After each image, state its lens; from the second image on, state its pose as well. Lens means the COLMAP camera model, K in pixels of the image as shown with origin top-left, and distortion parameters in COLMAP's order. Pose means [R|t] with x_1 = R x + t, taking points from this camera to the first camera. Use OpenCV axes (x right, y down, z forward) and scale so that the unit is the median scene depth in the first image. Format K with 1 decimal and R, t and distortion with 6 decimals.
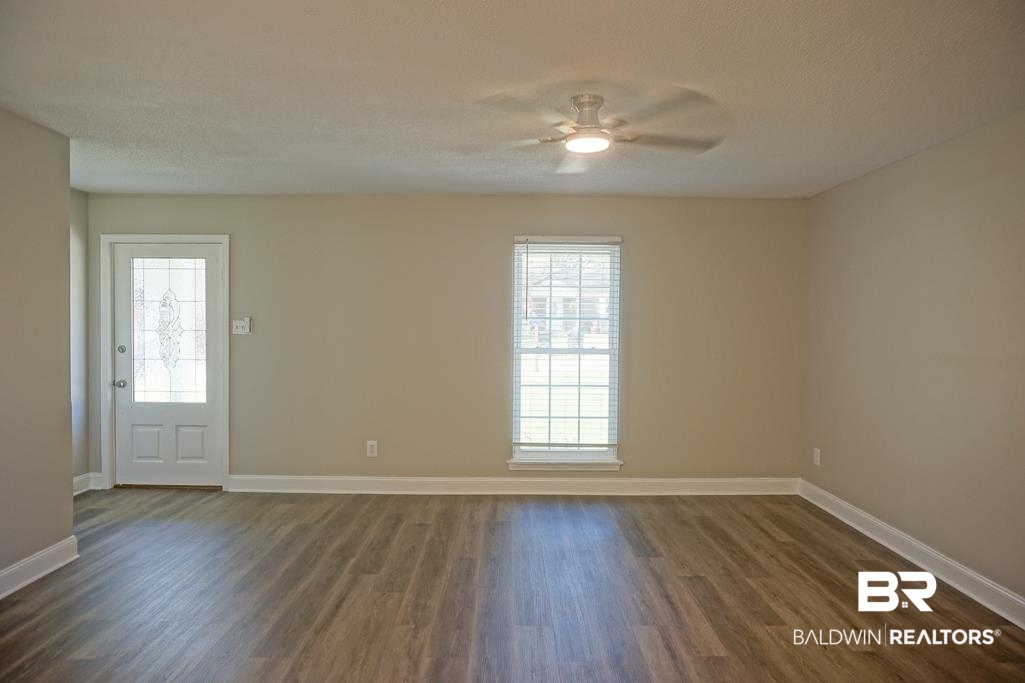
lens RADIAL K [[690.0, 0, 517.1], [0, 690.0, 336.4], [0, 0, 1]] dist [-0.036482, 0.021896]
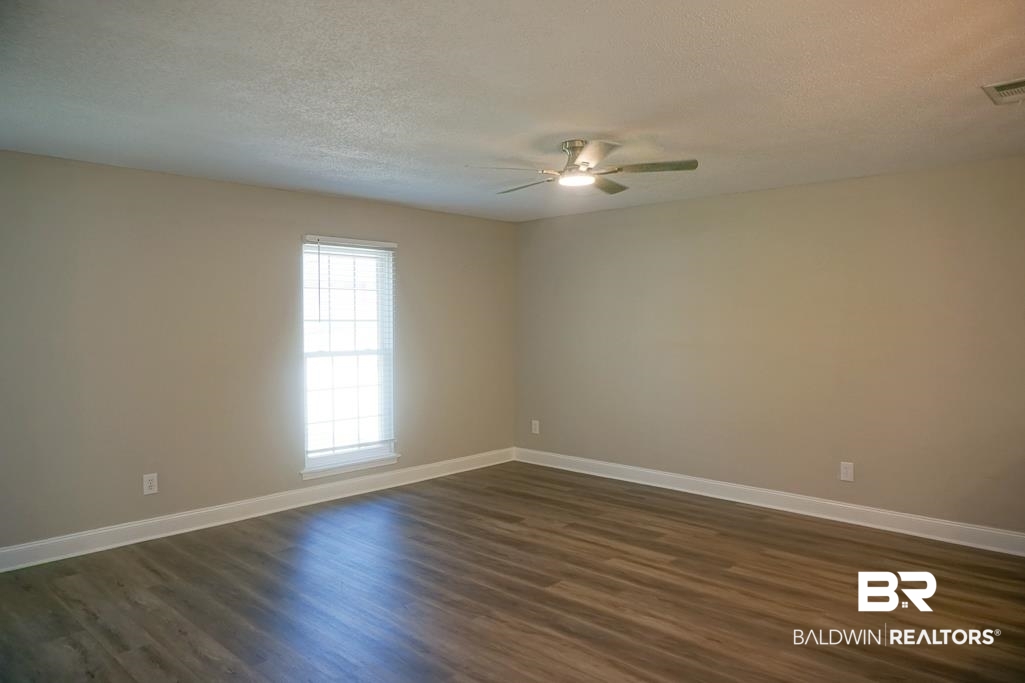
lens RADIAL K [[690.0, 0, 516.1], [0, 690.0, 343.0], [0, 0, 1]] dist [-0.036482, 0.021896]
pose [[0.683516, -0.032099, 0.729230, -0.497589], [0.021000, 0.999484, 0.024311, -0.013007], [-0.729634, -0.001303, 0.683837, 0.137279]]
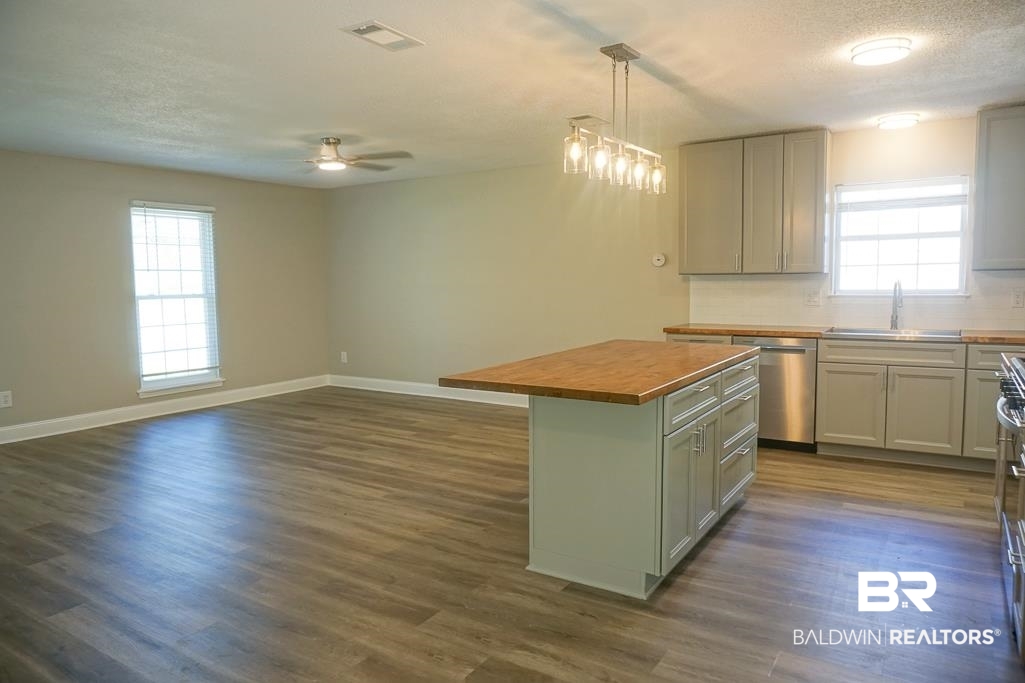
lens RADIAL K [[690.0, 0, 518.7], [0, 690.0, 342.8], [0, 0, 1]] dist [-0.036482, 0.021896]
pose [[0.537965, -0.090361, 0.838110, -0.642662], [0.028877, 0.995630, 0.088809, 0.012628], [-0.842473, -0.023574, 0.538223, -0.186142]]
